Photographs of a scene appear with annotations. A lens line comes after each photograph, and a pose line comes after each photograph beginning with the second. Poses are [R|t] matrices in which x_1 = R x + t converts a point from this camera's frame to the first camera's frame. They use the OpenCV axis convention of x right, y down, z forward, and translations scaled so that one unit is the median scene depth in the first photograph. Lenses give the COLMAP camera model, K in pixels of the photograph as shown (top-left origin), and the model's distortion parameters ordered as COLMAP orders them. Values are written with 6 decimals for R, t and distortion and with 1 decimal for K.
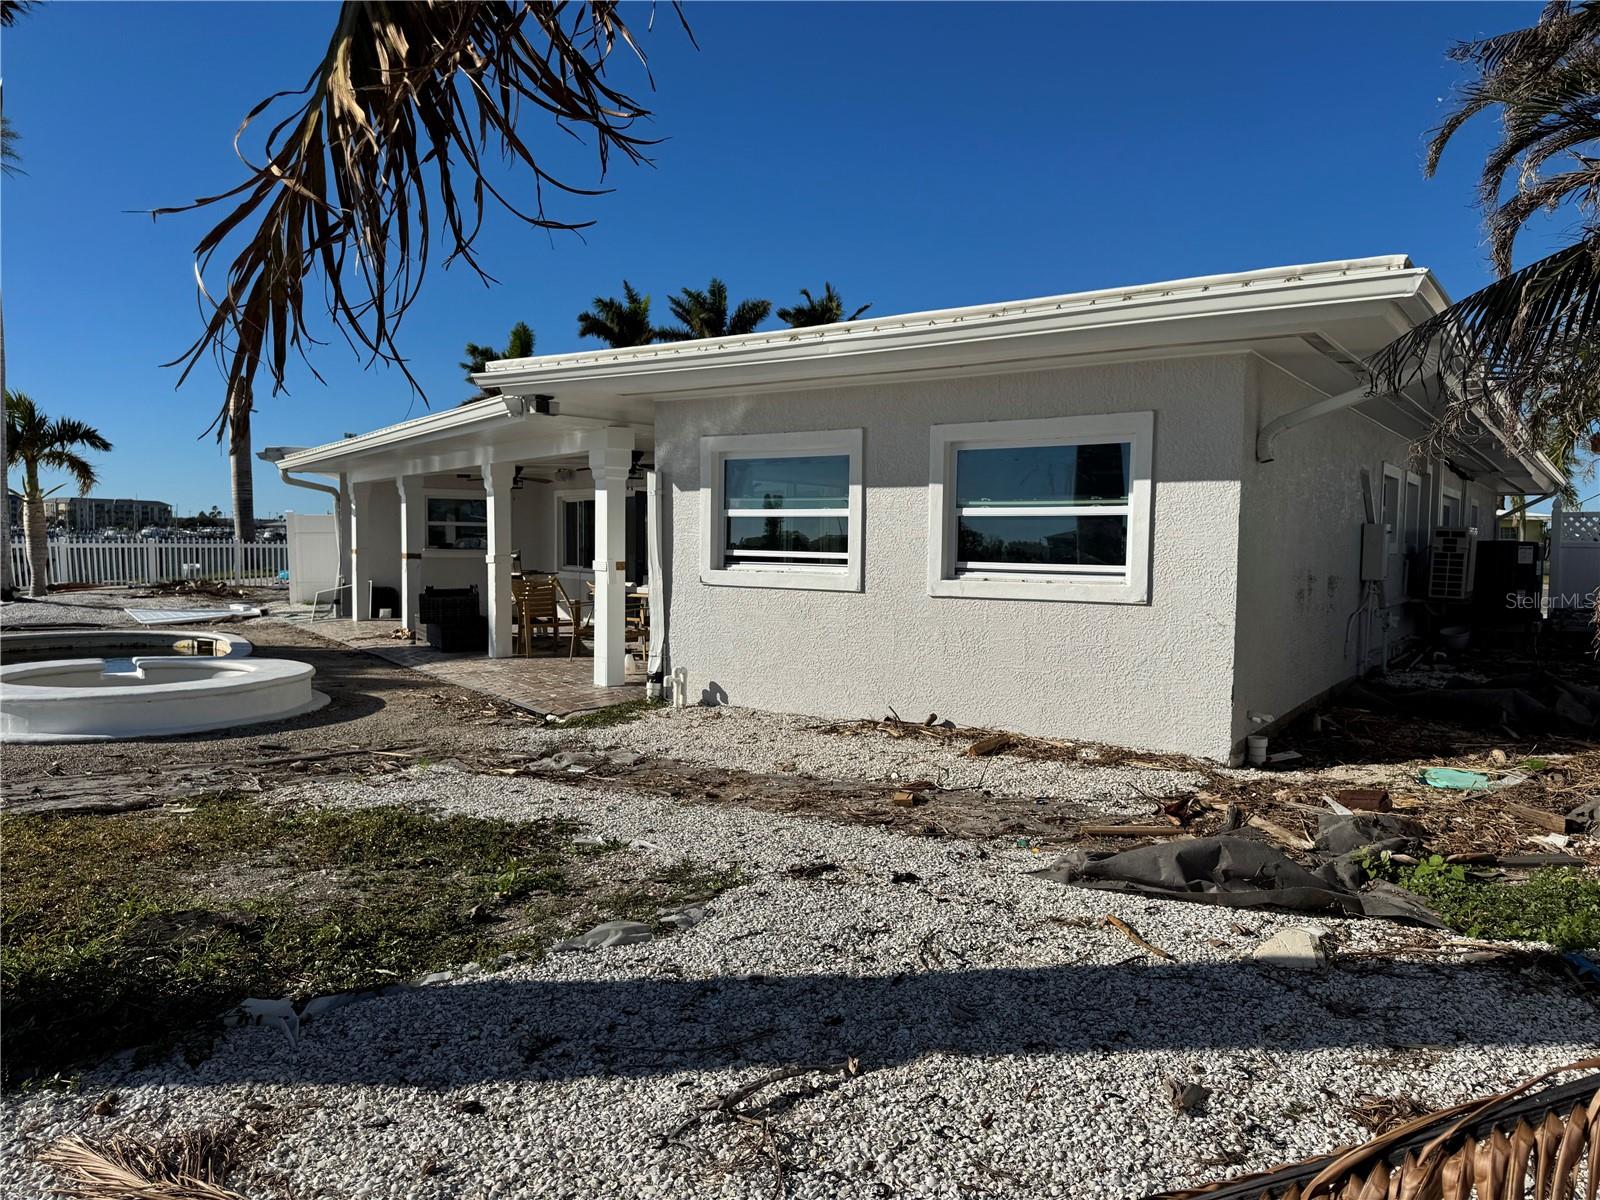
lens RADIAL K [[1123.2, 0, 790.0], [0, 1123.2, 596.6], [0, 0, 1]] dist [0.093738, -0.128981]
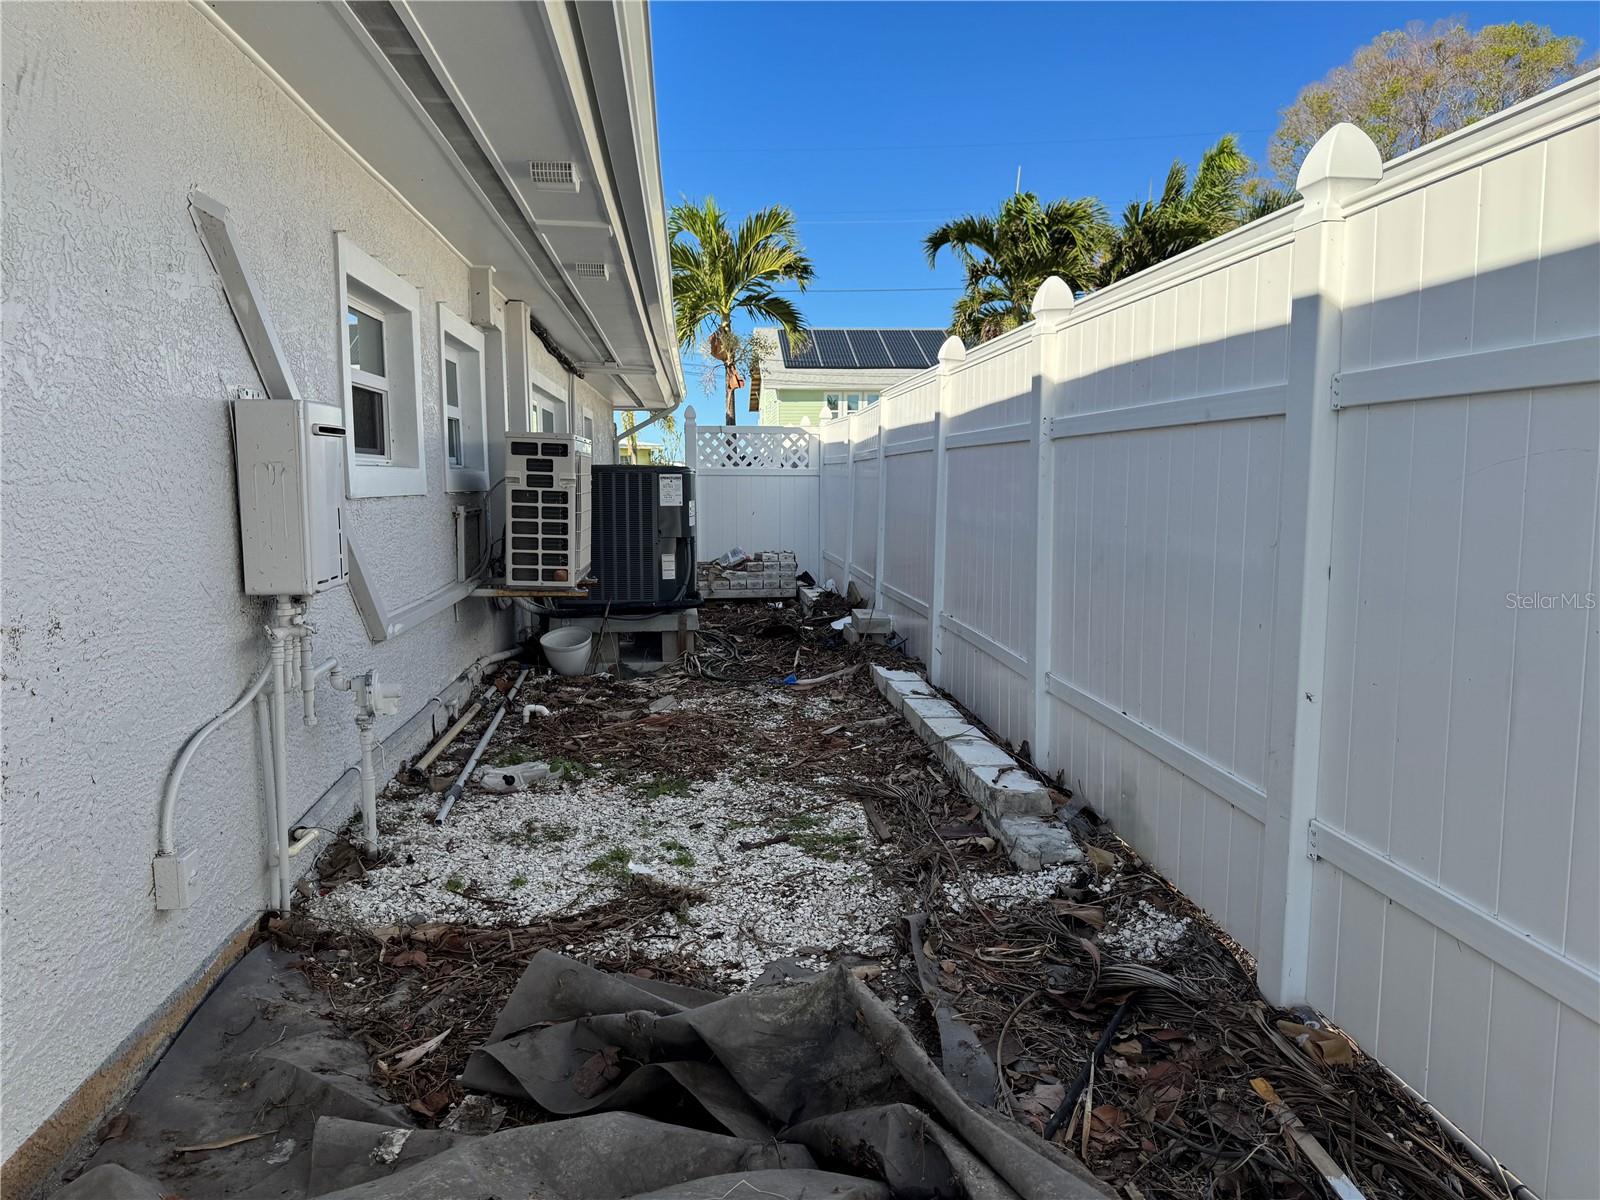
lens RADIAL K [[1117.9, 0, 786.9], [0, 1117.9, 618.5], [0, 0, 1]] dist [0.070045, -0.127525]
pose [[0.760070, -0.094297, 0.642963, 0.350376], [0.044324, 0.994634, 0.093476, -0.024106], [-0.648328, -0.042550, 0.760171, 0.578020]]
